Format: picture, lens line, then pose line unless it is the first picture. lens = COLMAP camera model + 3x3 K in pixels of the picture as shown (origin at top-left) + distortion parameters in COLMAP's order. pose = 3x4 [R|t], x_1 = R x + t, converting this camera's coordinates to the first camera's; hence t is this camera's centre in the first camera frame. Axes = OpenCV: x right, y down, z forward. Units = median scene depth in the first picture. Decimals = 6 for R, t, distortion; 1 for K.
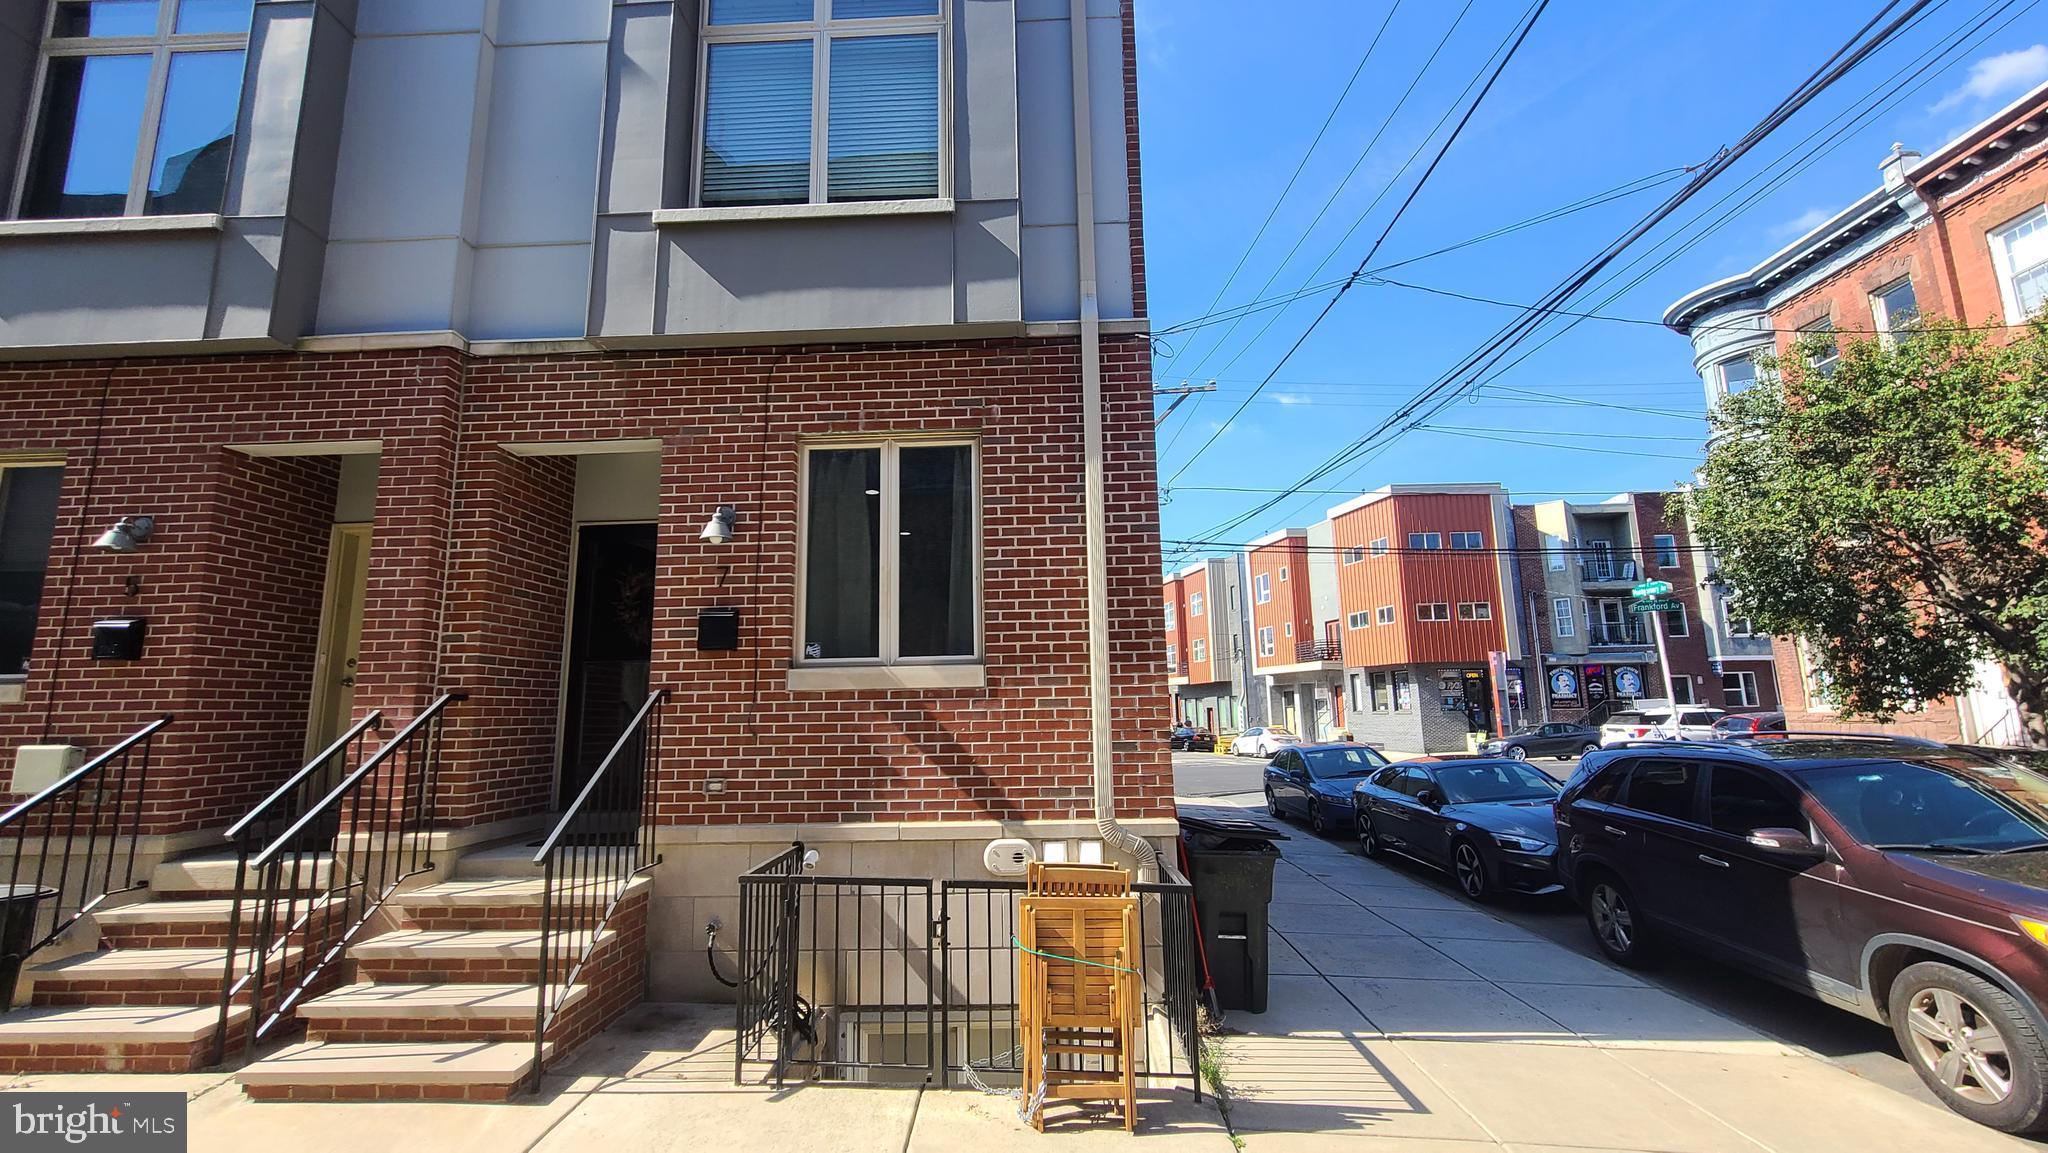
lens RADIAL K [[838.4, 0, 1014.0], [0, 838.4, 570.7], [0, 0, 1]] dist [-0.006568, 0.001665]
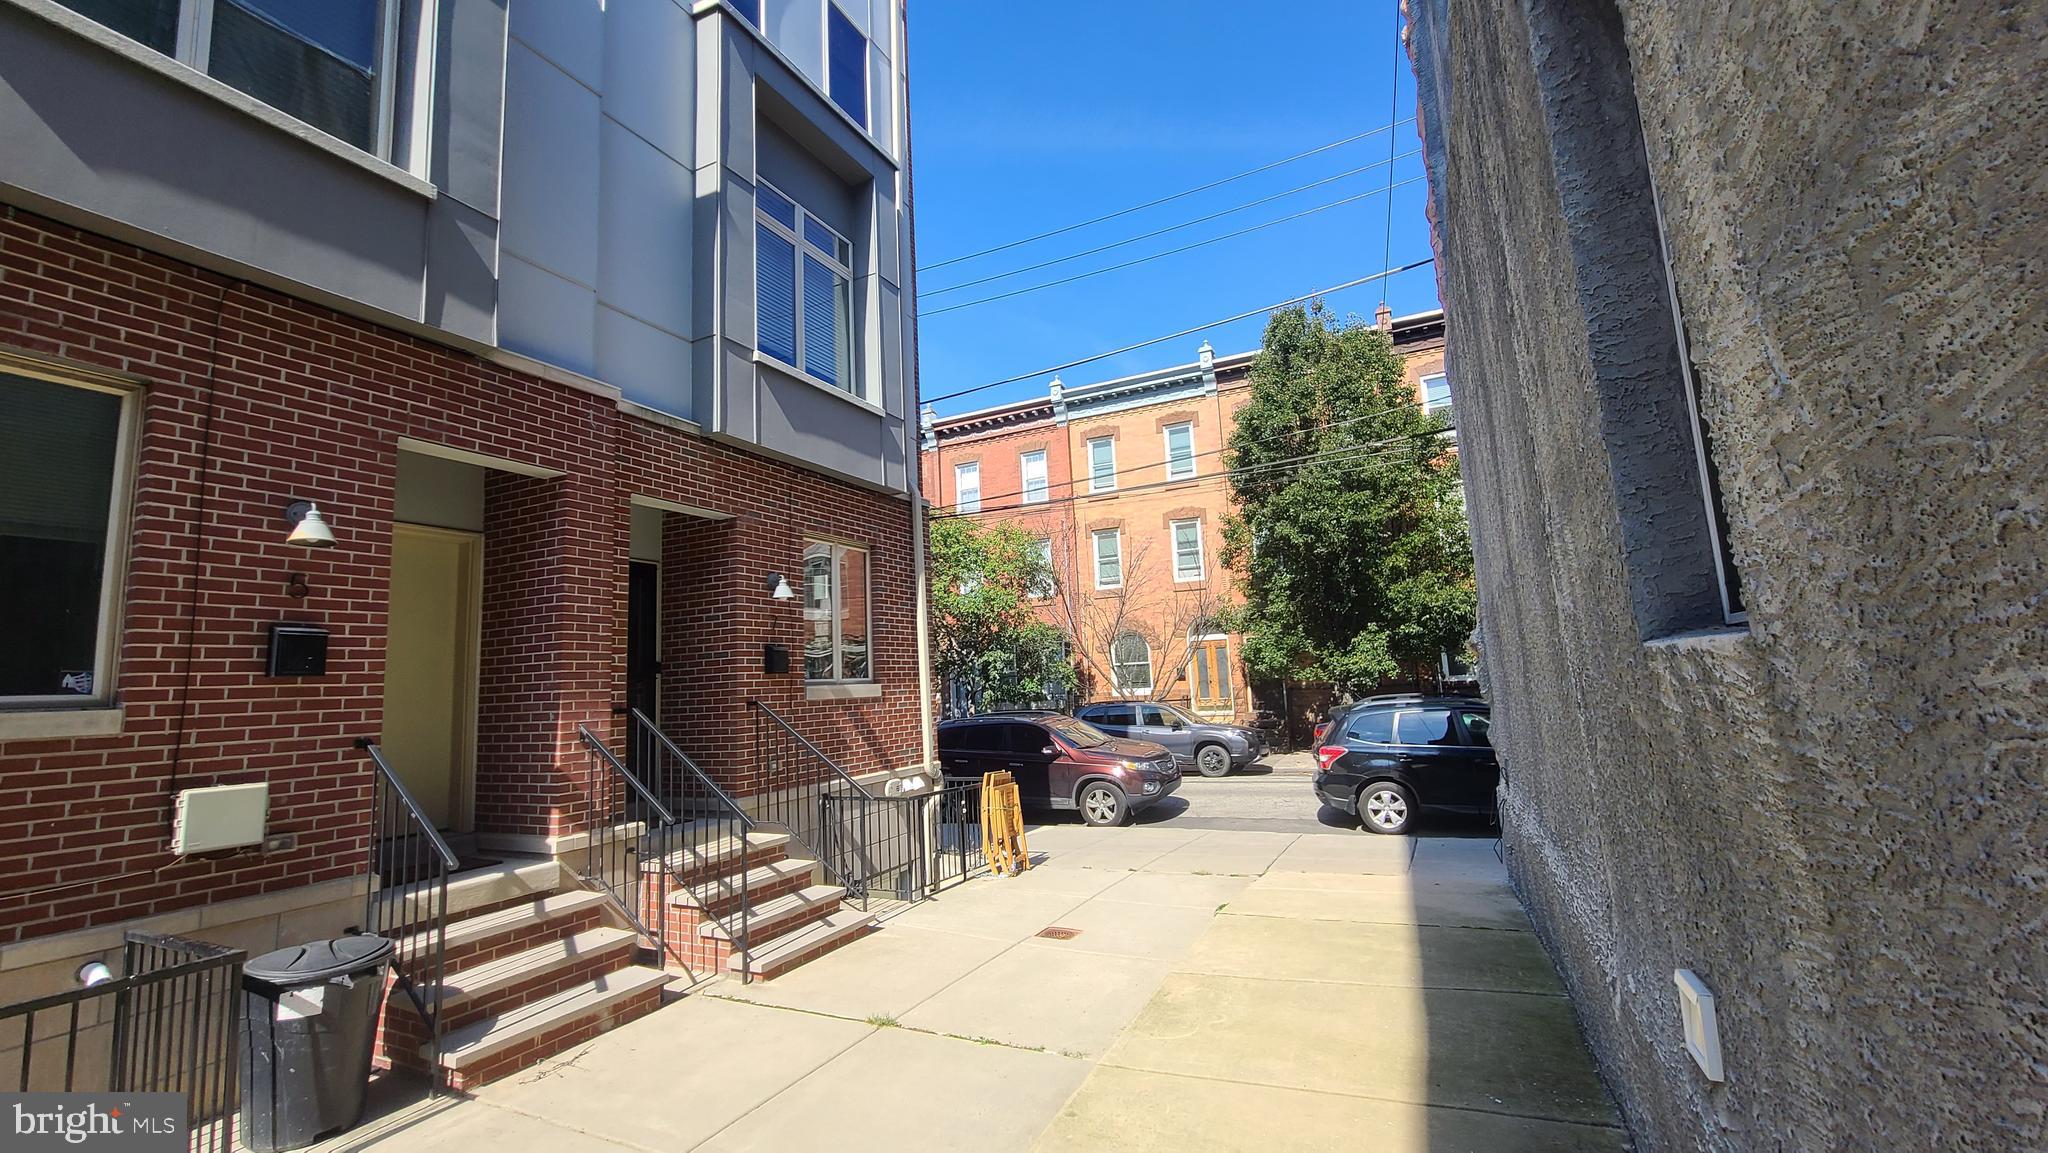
lens RADIAL K [[838.4, 0, 1014.5], [0, 838.4, 575.9], [0, 0, 1]] dist [-0.006568, 0.001665]
pose [[0.412566, 0.117749, 0.903285, -1.478529], [-0.110342, 0.990768, -0.078756, -0.004064], [-0.904220, -0.067179, 0.421750, 0.017313]]
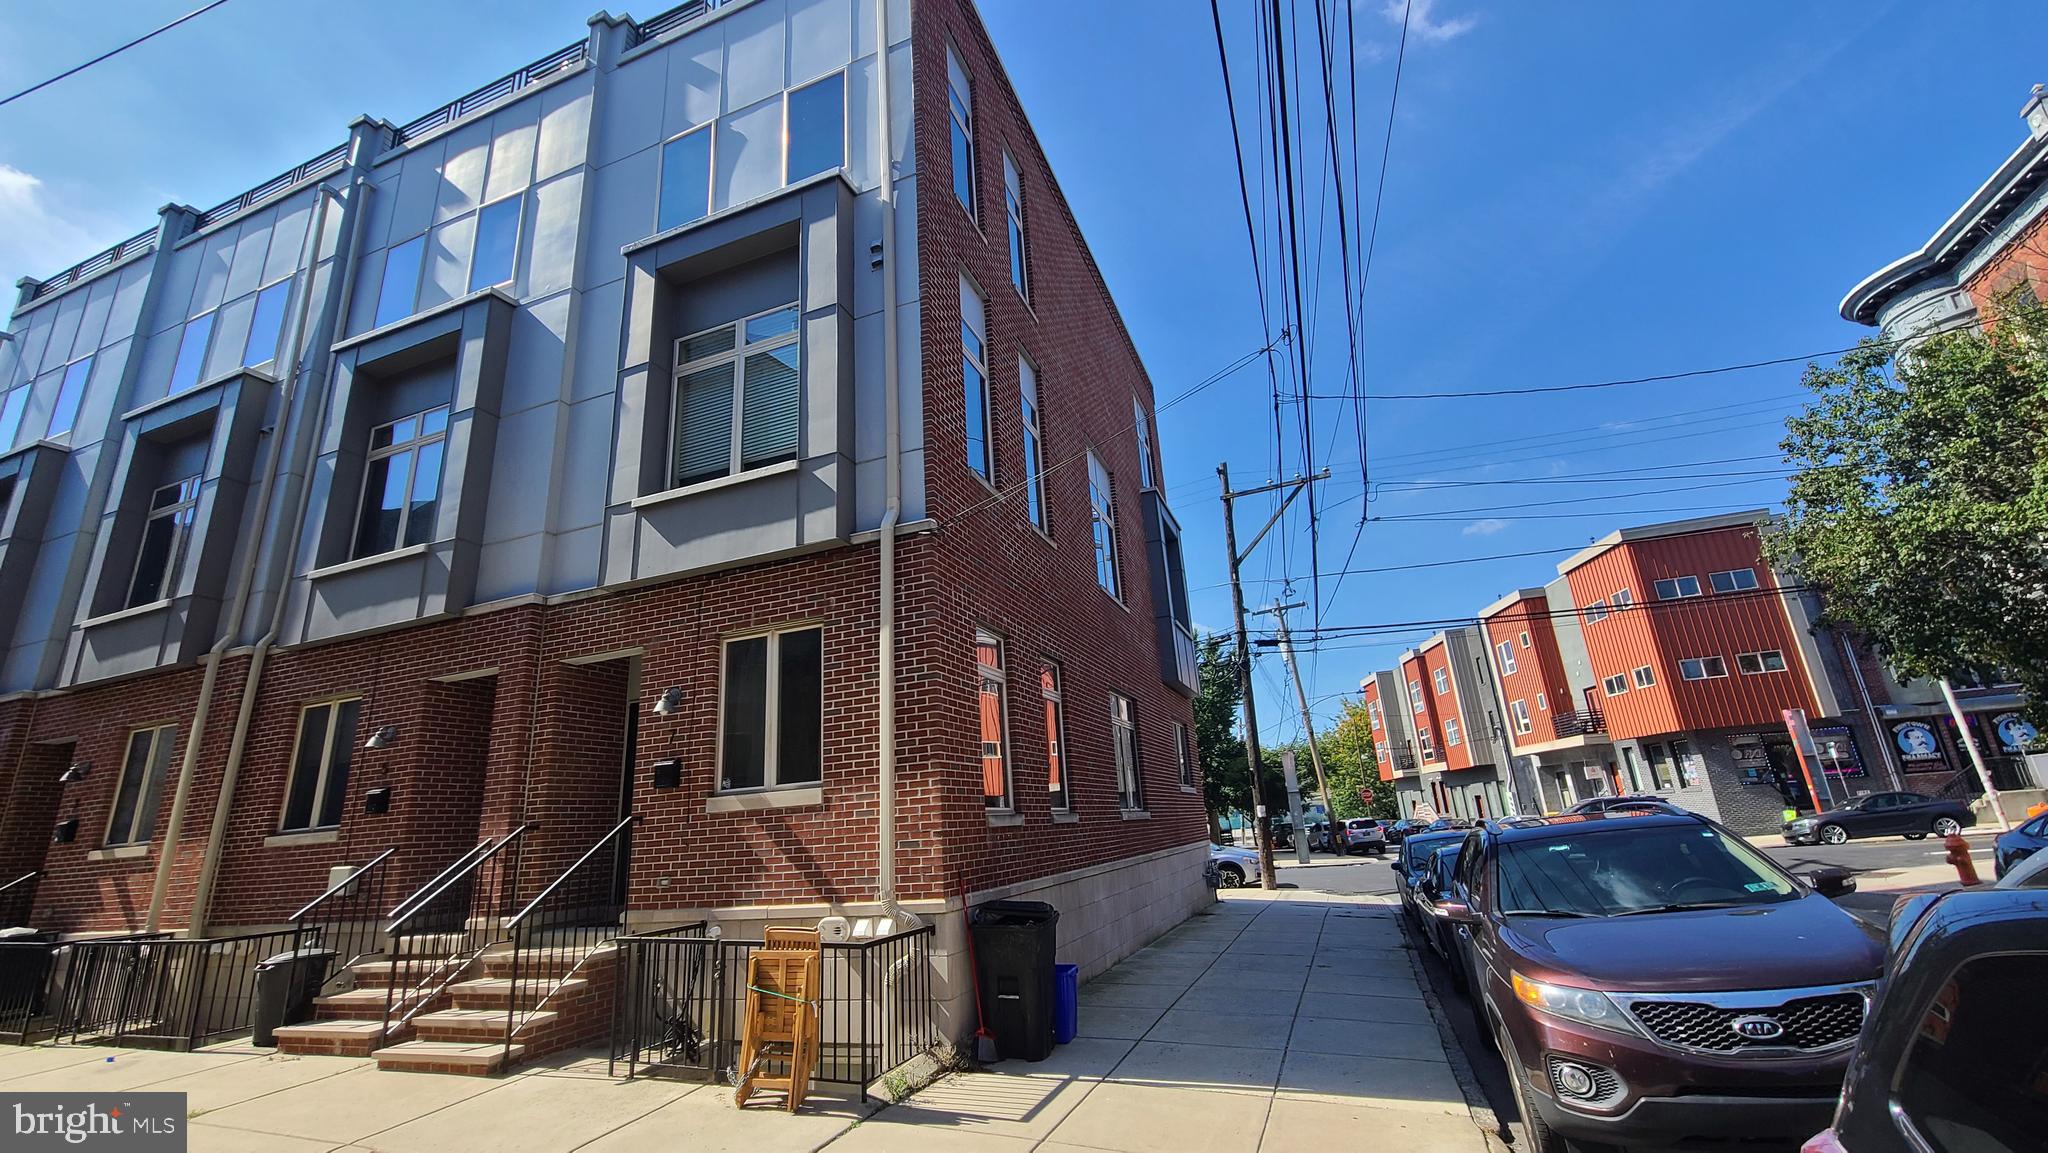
lens RADIAL K [[838.4, 0, 1024.9], [0, 838.4, 574.0], [0, 0, 1]] dist [-0.006568, 0.001665]
pose [[0.944727, -0.133897, -0.299269, 0.716231], [0.098693, 0.986607, -0.129869, -0.022176], [0.312650, 0.093155, 0.945290, -0.229752]]
